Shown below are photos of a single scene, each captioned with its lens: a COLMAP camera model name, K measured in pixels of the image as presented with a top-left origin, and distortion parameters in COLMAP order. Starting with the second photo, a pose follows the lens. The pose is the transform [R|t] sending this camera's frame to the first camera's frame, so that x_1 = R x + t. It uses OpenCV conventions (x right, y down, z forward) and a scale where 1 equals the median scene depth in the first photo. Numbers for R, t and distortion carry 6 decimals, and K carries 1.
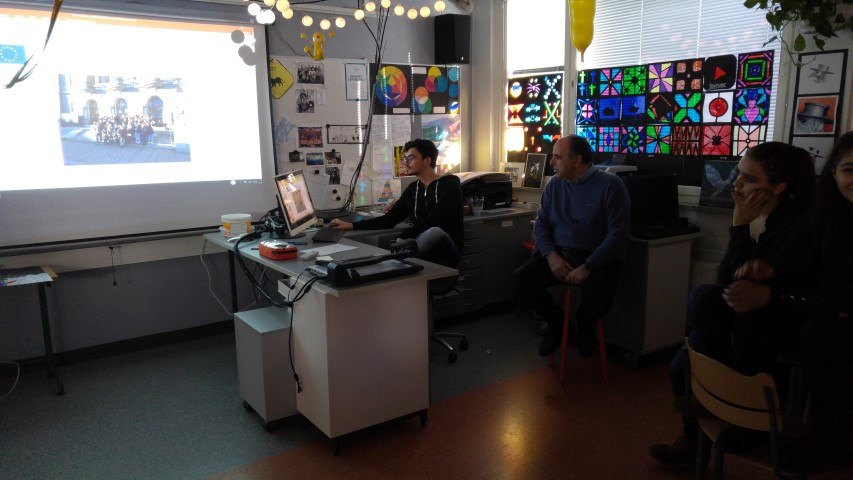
lens RADIAL K [[631.0, 0, 424.9], [0, 631.0, 239.8], [0, 0, 1]] dist [-0.004701, 0.003517]
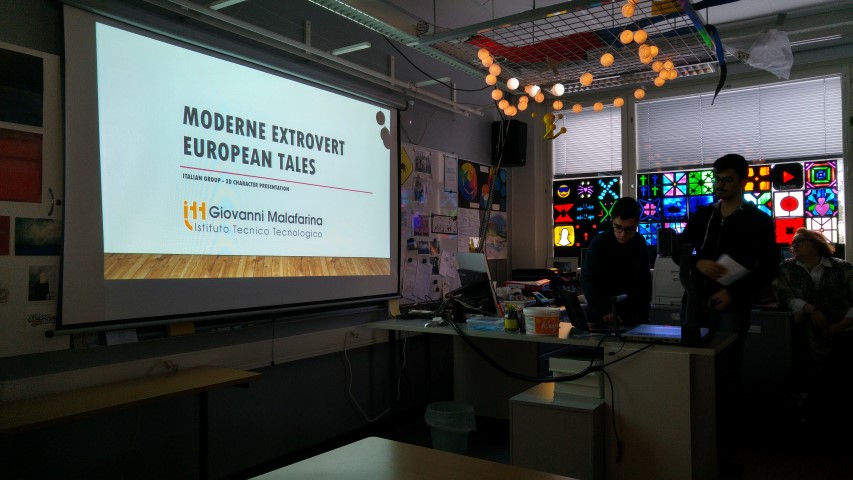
lens RADIAL K [[631.0, 0, 425.0], [0, 631.0, 245.3], [0, 0, 1]] dist [-0.004701, 0.003517]
pose [[0.938735, 0.015217, 0.344303, -0.512671], [0.051527, 0.981599, -0.183870, 0.047633], [-0.340766, 0.190346, 0.920677, 0.105256]]
